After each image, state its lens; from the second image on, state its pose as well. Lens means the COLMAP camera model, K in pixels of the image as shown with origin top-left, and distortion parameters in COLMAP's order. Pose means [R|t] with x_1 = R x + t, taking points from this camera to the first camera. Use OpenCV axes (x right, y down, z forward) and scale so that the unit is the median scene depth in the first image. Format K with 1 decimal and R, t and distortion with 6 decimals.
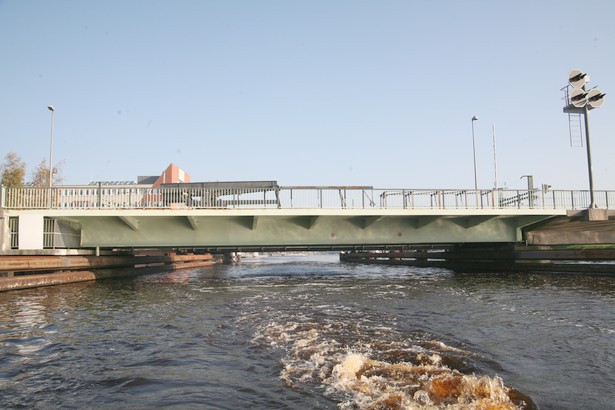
lens RADIAL K [[507.7, 0, 307.5], [0, 507.7, 205.0], [0, 0, 1]] dist [-0.110914, 0.134183]
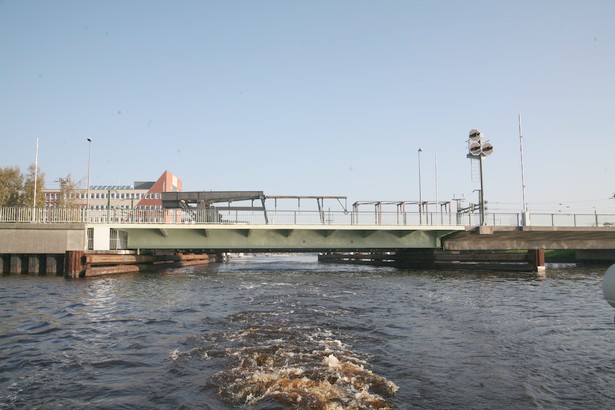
lens RADIAL K [[507.7, 0, 307.5], [0, 507.7, 205.0], [0, 0, 1]] dist [-0.110914, 0.134183]
pose [[0.999460, 0.012888, 0.030215, 0.014403], [-0.012828, 0.999915, -0.002177, -0.037478], [-0.030241, 0.001788, 0.999541, -0.386435]]
